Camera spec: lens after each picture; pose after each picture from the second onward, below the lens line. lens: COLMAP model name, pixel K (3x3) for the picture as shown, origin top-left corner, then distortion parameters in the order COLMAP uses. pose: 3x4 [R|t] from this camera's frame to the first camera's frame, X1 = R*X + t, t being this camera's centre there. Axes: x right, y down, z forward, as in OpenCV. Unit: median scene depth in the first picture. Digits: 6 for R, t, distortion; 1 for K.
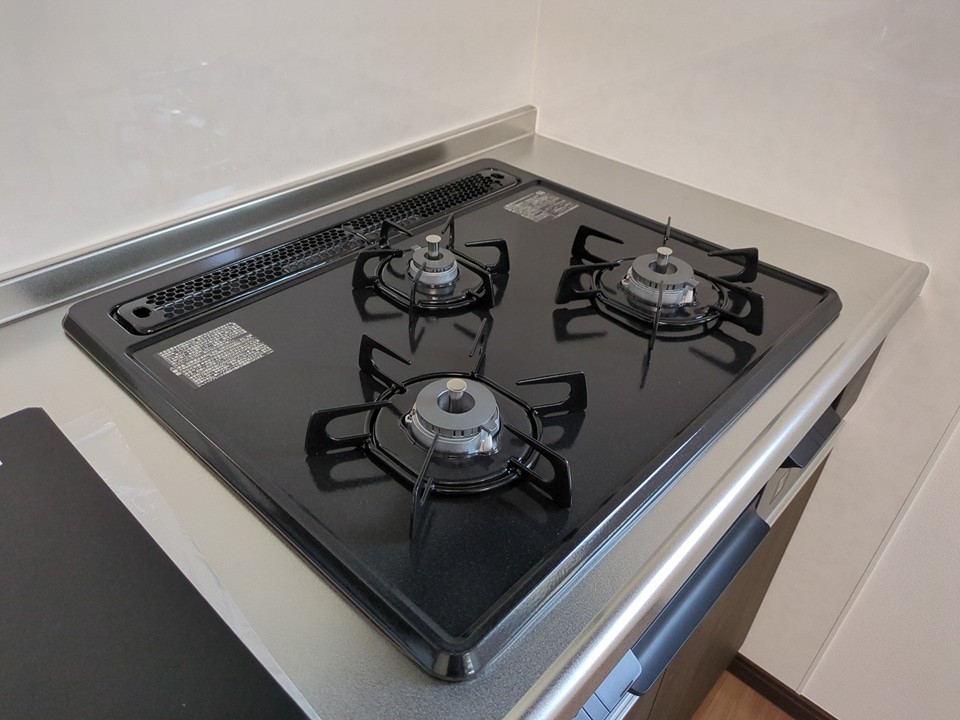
lens RADIAL K [[719.7, 0, 481.9], [0, 719.7, 358.5], [0, 0, 1]] dist [0.040838, -0.022084]
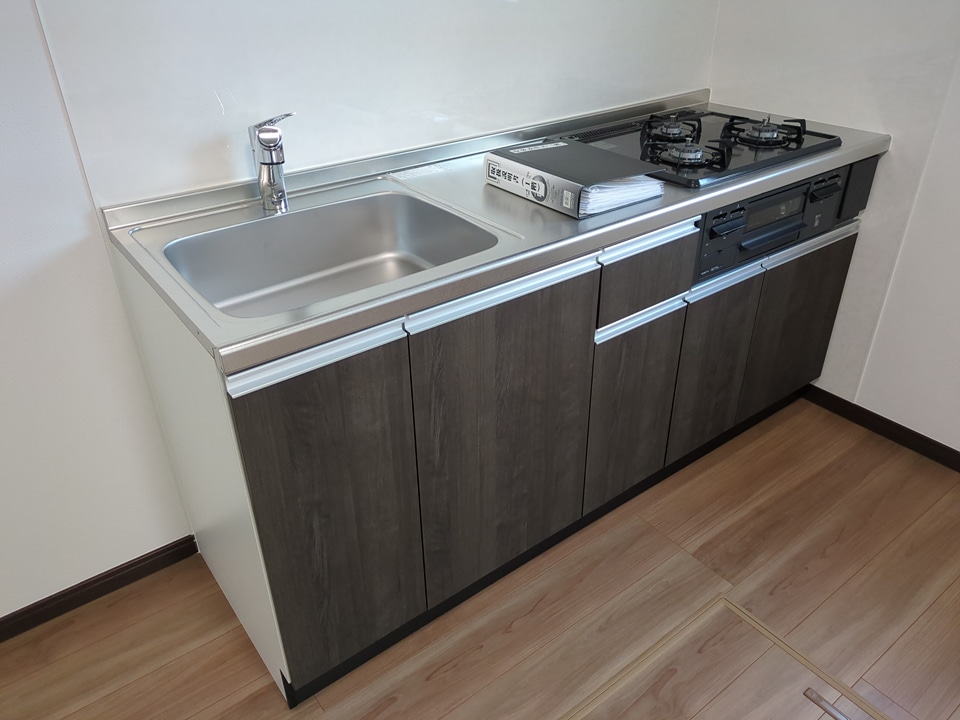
lens RADIAL K [[719.7, 0, 481.0], [0, 719.7, 362.1], [0, 0, 1]] dist [0.040838, -0.022084]
pose [[0.979795, 0.040546, -0.195852, -0.142737], [-0.062910, 0.992010, -0.109351, 0.767638], [0.189854, 0.119463, 0.974517, -1.169065]]
